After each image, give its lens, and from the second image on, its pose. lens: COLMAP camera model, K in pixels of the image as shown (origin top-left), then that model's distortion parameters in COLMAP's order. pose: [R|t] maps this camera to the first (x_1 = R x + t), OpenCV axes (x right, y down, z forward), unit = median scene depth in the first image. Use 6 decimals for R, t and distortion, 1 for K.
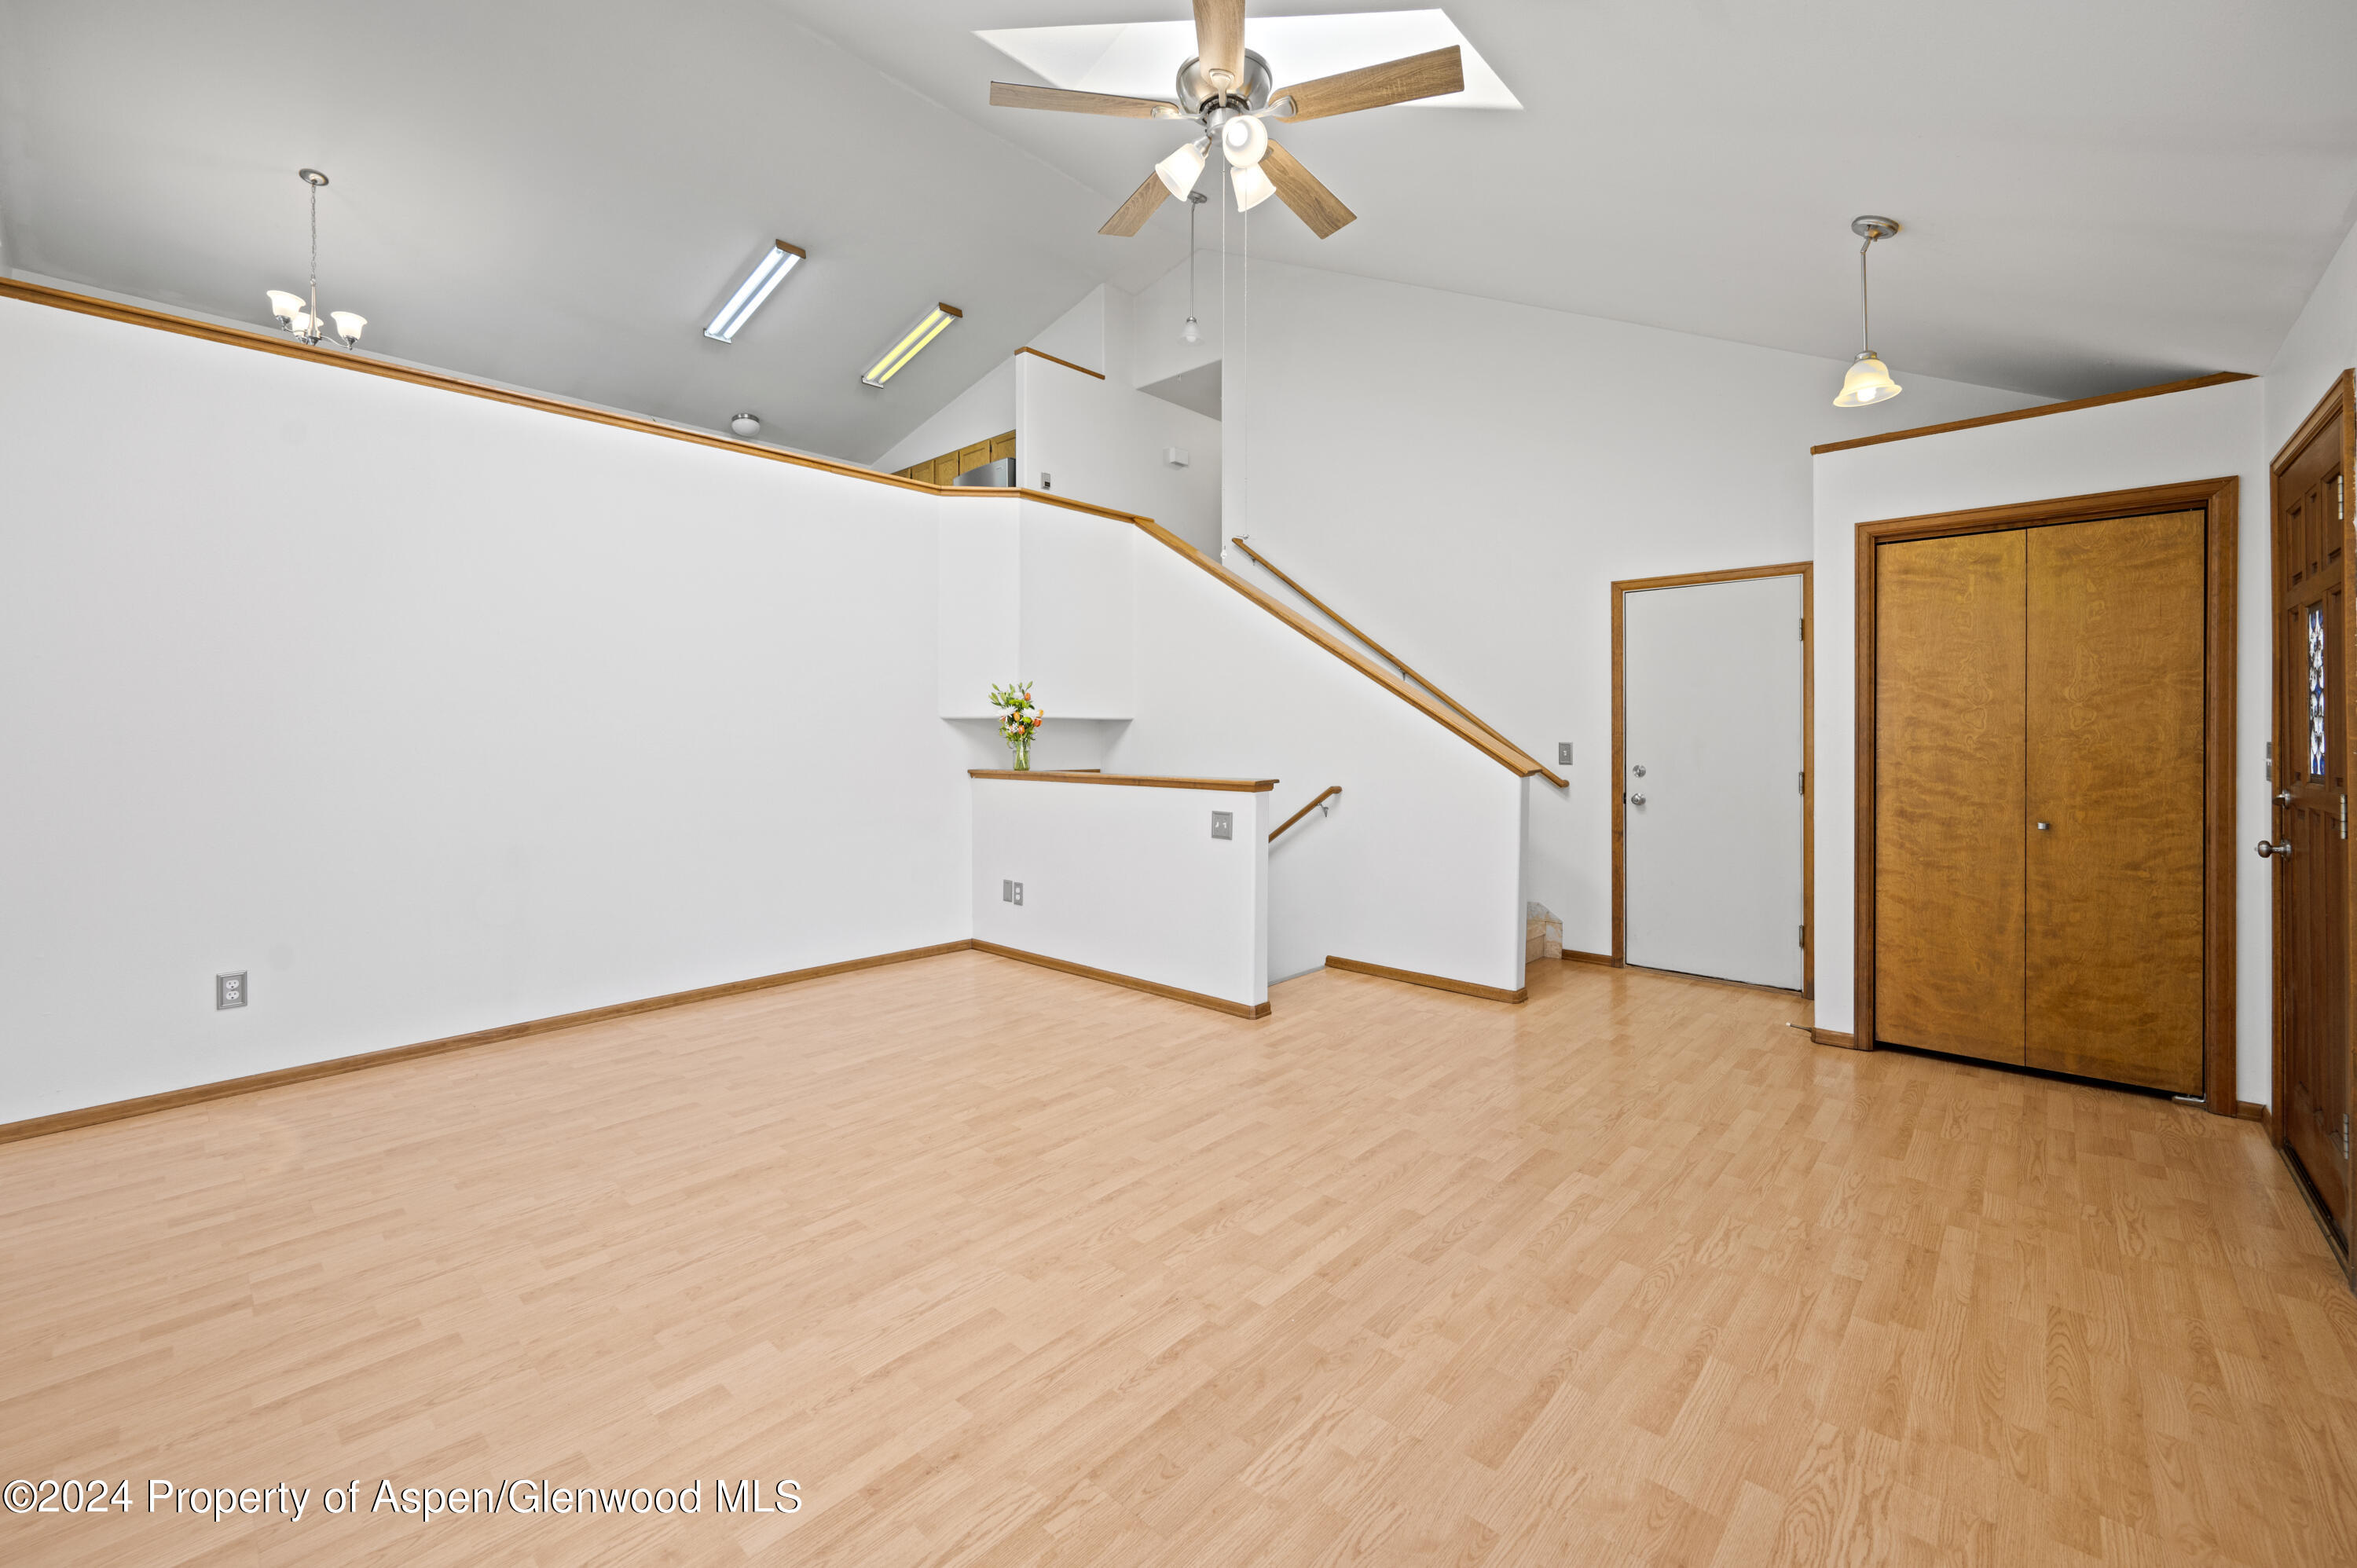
lens RADIAL K [[942.0, 0, 1181.0], [0, 942.0, 749.6], [0, 0, 1]] dist [0.000243, -0.000109]
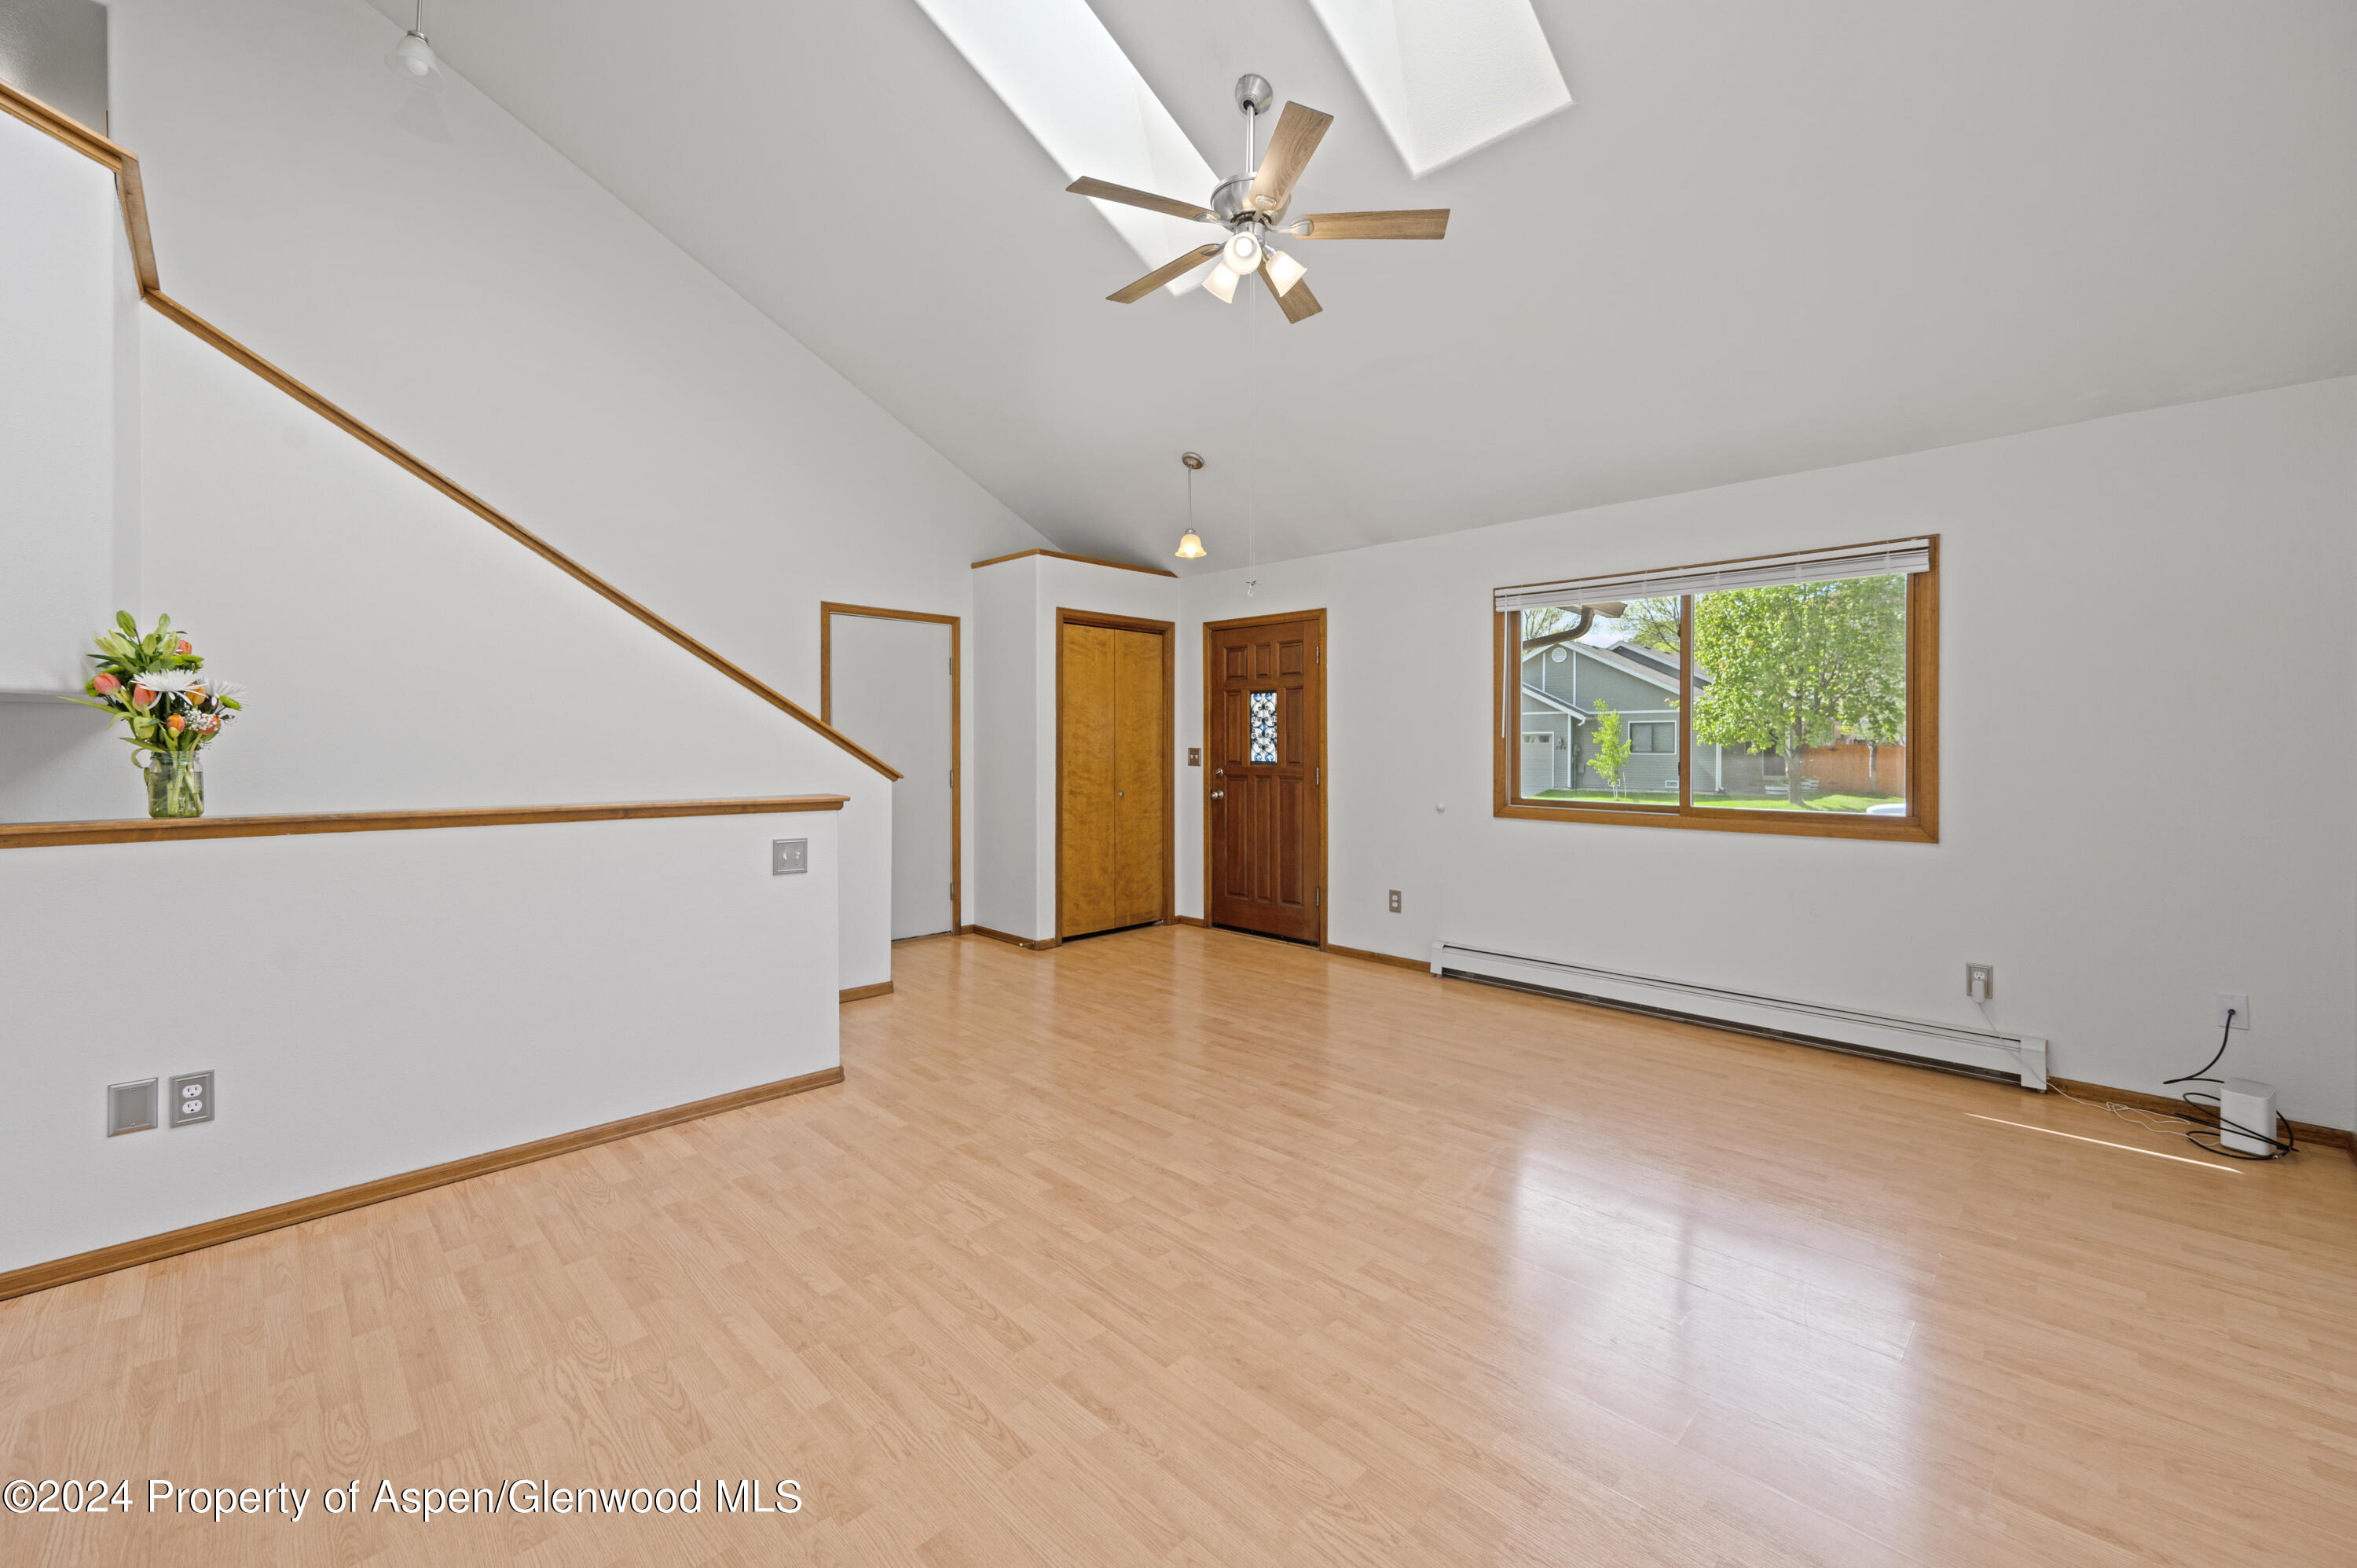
lens RADIAL K [[946.8, 0, 1164.2], [0, 946.8, 772.8], [0, 0, 1]] dist [0.000779, 0.000015]
pose [[0.057192, -0.028373, 0.997960, -0.972005], [0.010478, 0.999558, 0.027818, -0.010829], [-0.998308, 0.008866, 0.057464, 0.868411]]
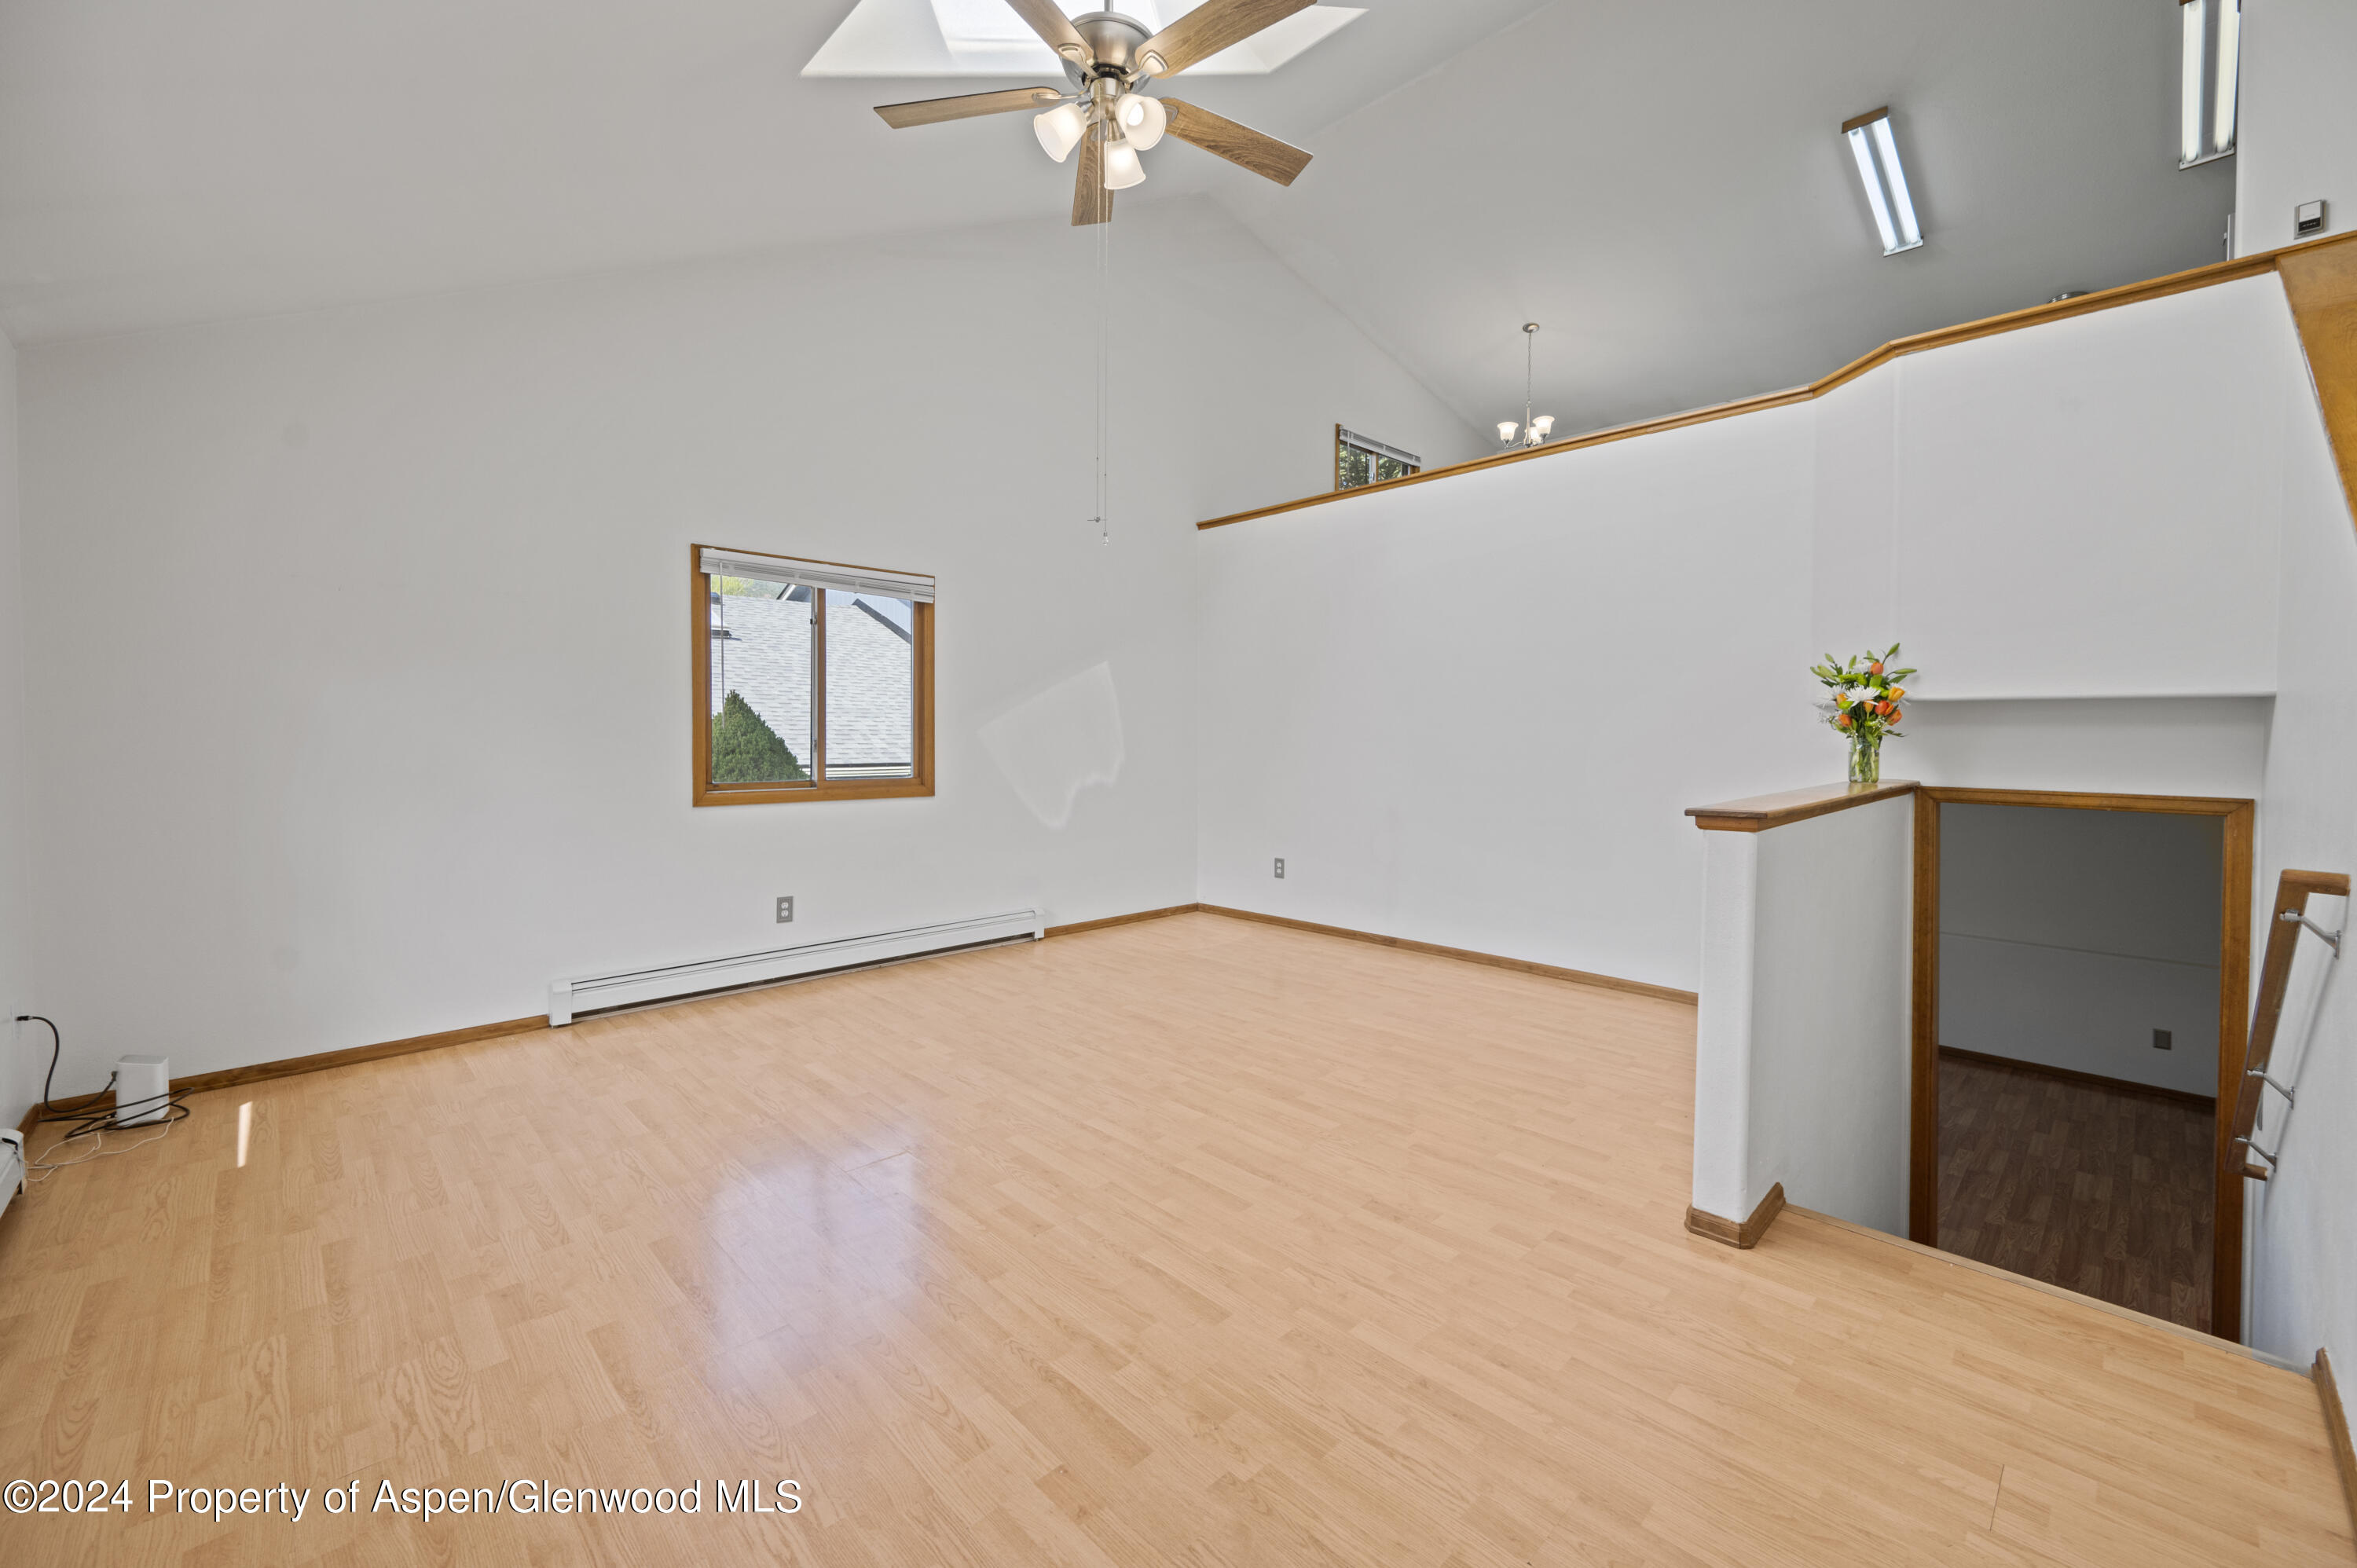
lens RADIAL K [[942.0, 0, 1181.0], [0, 942.0, 749.6], [0, 0, 1]] dist [0.000243, -0.000109]
pose [[-0.055633, 0.021506, -0.998220, 0.855516], [-0.015722, 0.999625, 0.022413, -0.012723], [0.998327, 0.016941, -0.055274, 0.945018]]
